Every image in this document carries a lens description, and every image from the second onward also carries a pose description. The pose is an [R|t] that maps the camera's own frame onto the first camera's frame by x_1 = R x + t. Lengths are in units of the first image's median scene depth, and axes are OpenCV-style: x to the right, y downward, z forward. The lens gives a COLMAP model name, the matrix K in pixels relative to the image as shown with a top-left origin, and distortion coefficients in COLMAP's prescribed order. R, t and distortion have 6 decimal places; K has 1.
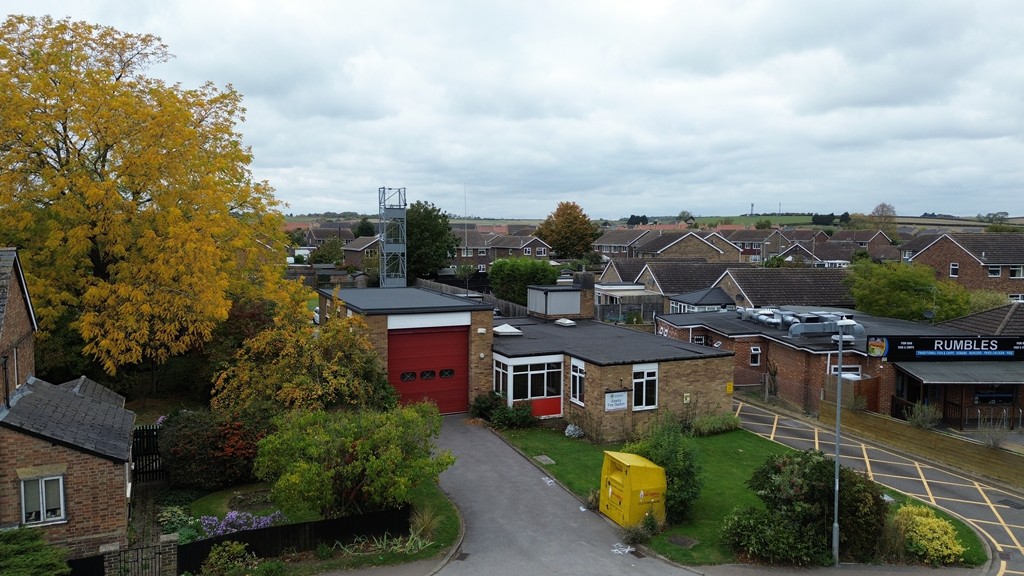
lens RADIAL K [[721.9, 0, 510.7], [0, 721.9, 282.6], [0, 0, 1]] dist [0.079172, -0.075361]
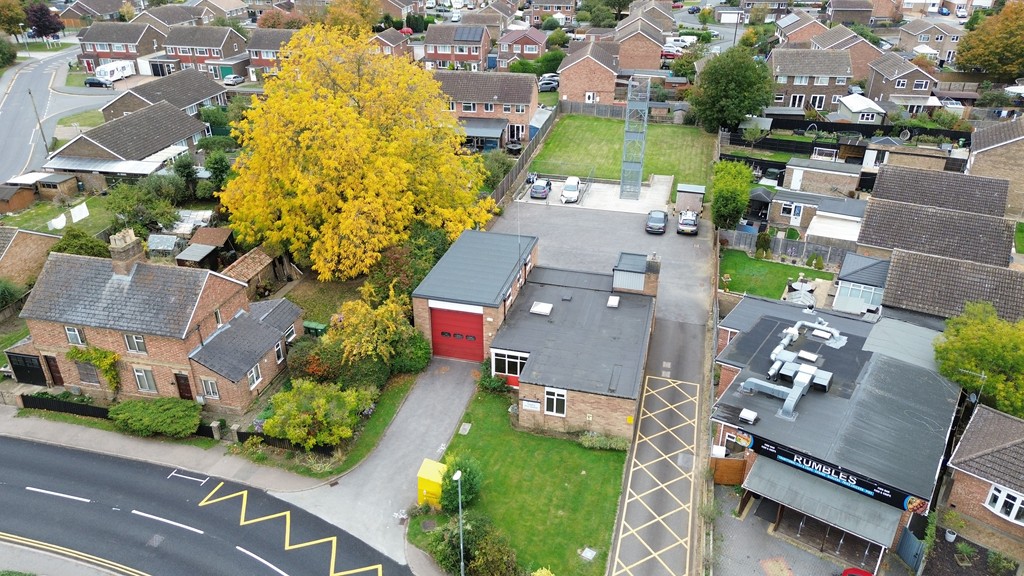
lens RADIAL K [[721.9, 0, 511.2], [0, 721.9, 284.8], [0, 0, 1]] dist [0.079172, -0.075361]
pose [[0.782864, 0.280765, -0.555243, 0.796152], [-0.040564, 0.913530, 0.404743, -0.598569], [0.620869, -0.294336, 0.726559, -0.000359]]
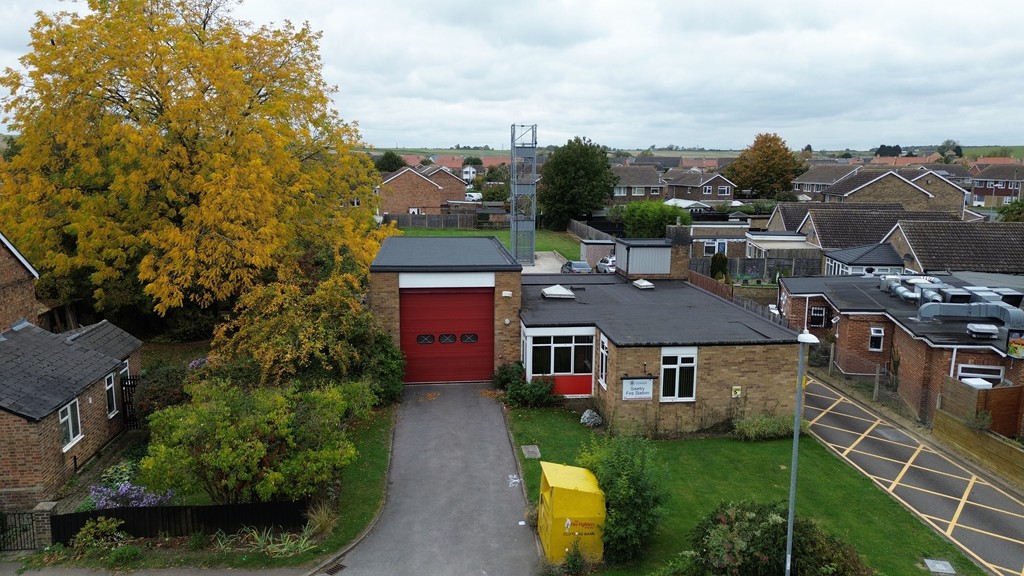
lens RADIAL K [[721.9, 0, 511.1], [0, 721.9, 286.3], [0, 0, 1]] dist [0.079172, -0.075361]
pose [[0.954624, 0.051883, -0.293261, 0.230664], [-0.023346, 0.994715, 0.099986, -0.032198], [0.296899, -0.088603, 0.950790, 0.163317]]
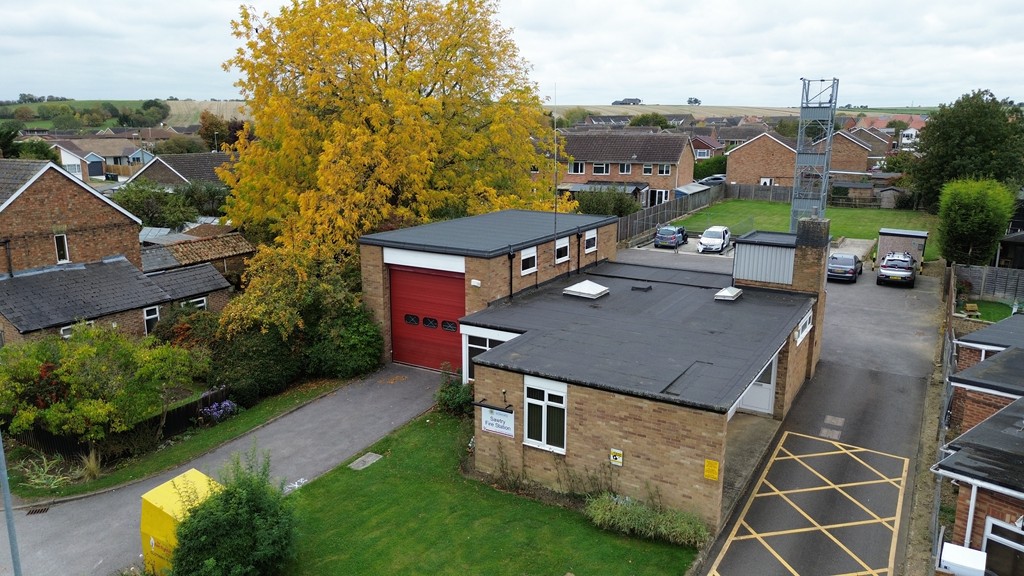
lens RADIAL K [[721.9, 0, 511.5], [0, 721.9, 284.6], [0, 0, 1]] dist [0.079172, -0.075361]
pose [[0.583166, 0.172761, -0.793770, 0.618804], [-0.057288, 0.983438, 0.171953, -0.069566], [0.810330, -0.054804, 0.583405, 0.592923]]
